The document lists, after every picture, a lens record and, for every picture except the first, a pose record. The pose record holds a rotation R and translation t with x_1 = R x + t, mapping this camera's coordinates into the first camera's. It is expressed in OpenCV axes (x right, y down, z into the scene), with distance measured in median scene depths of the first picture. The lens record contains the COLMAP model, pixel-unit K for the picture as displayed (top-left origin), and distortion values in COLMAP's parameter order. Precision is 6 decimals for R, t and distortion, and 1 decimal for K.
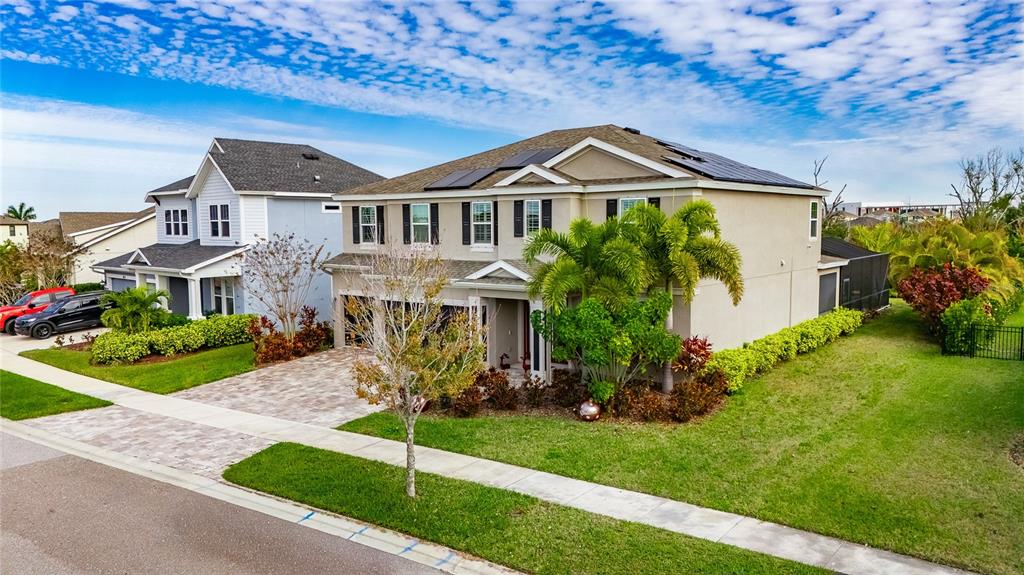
lens RADIAL K [[748.8, 0, 512.0], [0, 748.8, 287.5], [0, 0, 1]] dist [0.069285, -0.058677]
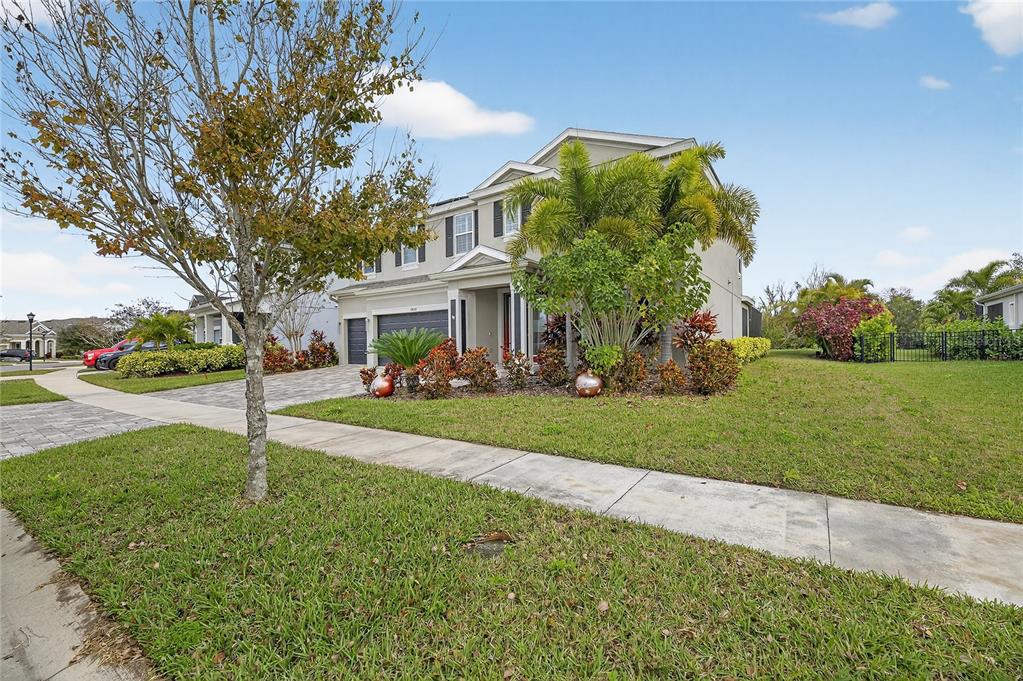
lens RADIAL K [[411.3, 0, 510.7], [0, 411.3, 343.6], [0, 0, 1]] dist [-0.003317, -0.000005]
pose [[0.999344, -0.002502, 0.036130, 0.006041], [0.005552, 0.996401, -0.084581, 0.146070], [-0.035788, 0.084726, 0.995761, 0.527044]]
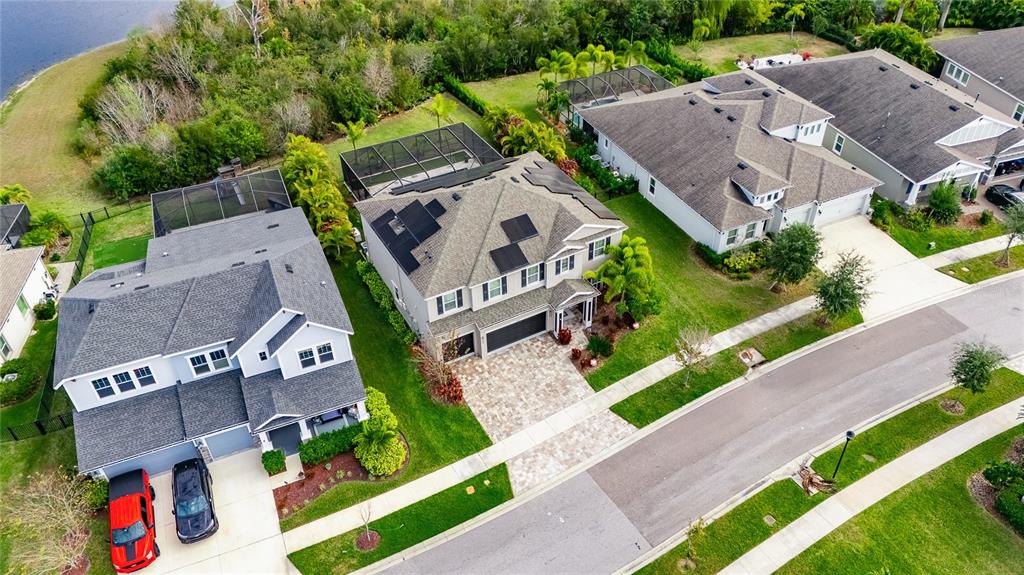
lens RADIAL K [[748.8, 0, 512.0], [0, 748.8, 287.5], [0, 0, 1]] dist [0.069285, -0.058677]
pose [[0.399975, -0.578110, 0.711202, -1.844510], [0.098037, 0.798510, 0.593945, -1.535233], [-0.911267, -0.167839, 0.376061, 0.365186]]
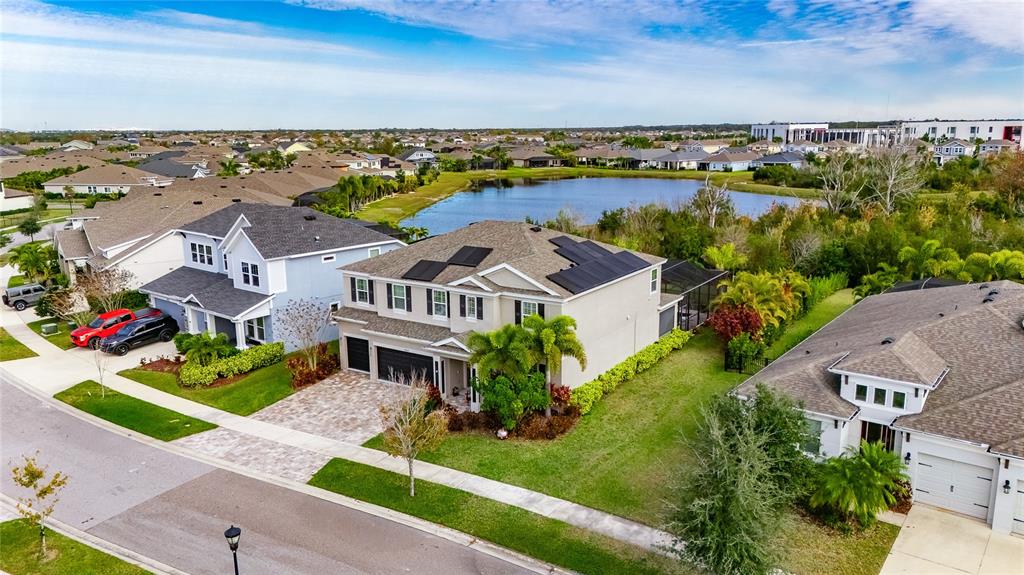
lens RADIAL K [[748.8, 0, 512.0], [0, 748.8, 287.5], [0, 0, 1]] dist [0.069285, -0.058677]
pose [[0.997481, -0.017446, 0.068760, 0.005912], [0.008846, 0.992312, 0.123441, -0.387771], [-0.070385, -0.122522, 0.989967, -0.720931]]
